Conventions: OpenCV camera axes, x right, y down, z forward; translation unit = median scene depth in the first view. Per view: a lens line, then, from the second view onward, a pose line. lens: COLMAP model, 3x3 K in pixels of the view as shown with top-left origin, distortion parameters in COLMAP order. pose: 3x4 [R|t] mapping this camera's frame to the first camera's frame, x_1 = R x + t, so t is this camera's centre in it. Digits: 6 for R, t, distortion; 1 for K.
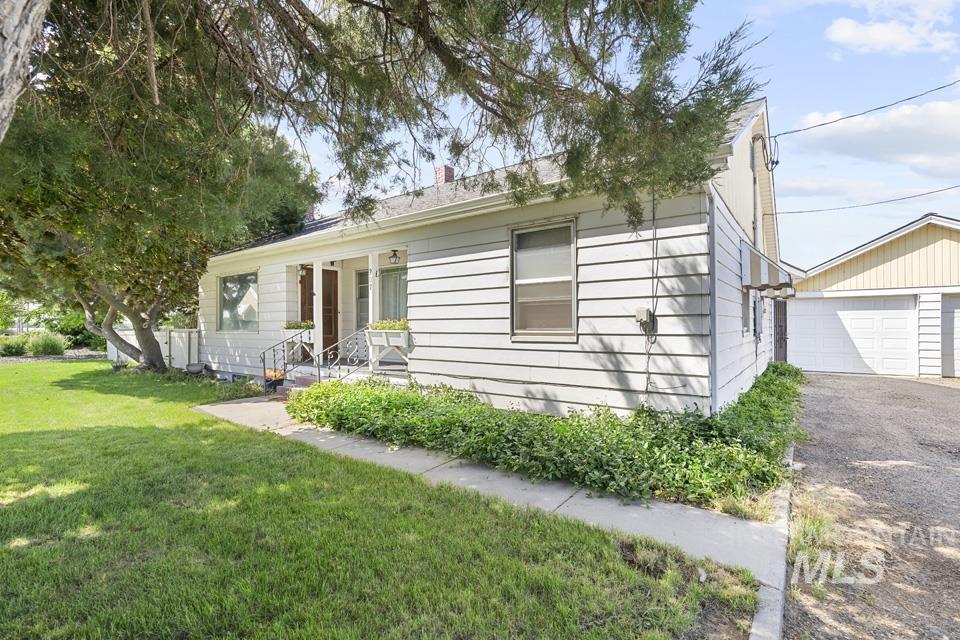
lens RADIAL K [[432.2, 0, 475.9], [0, 432.2, 320.6], [0, 0, 1]] dist [-0.028194, 0.002660]
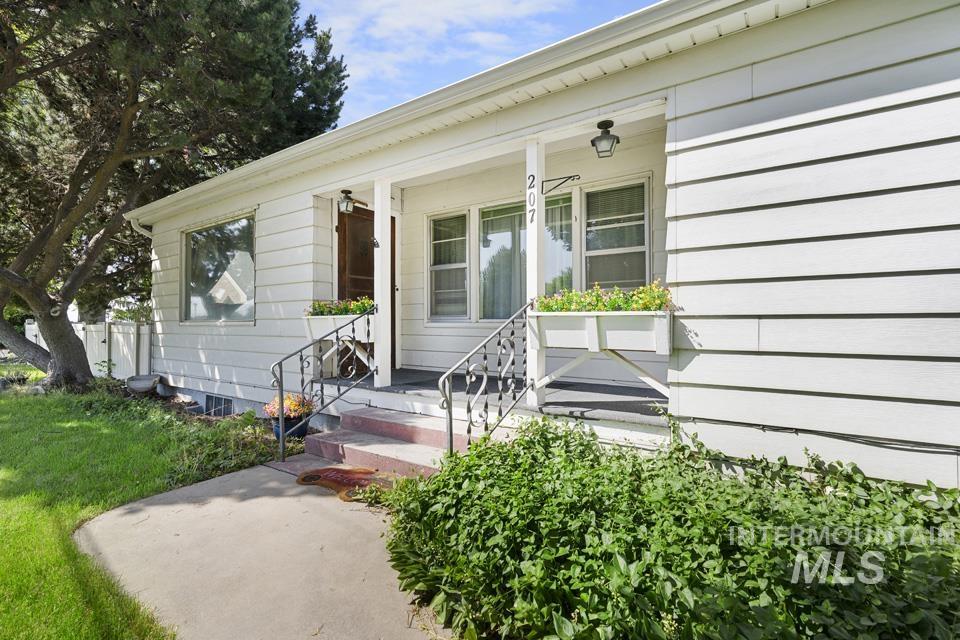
lens RADIAL K [[432.2, 0, 482.8], [0, 432.2, 319.3], [0, 0, 1]] dist [-0.028194, 0.002660]
pose [[0.998514, 0.001393, 0.054486, -0.291071], [-0.001616, 0.999990, 0.004056, 0.024086], [-0.054480, -0.004138, 0.998506, 0.516624]]
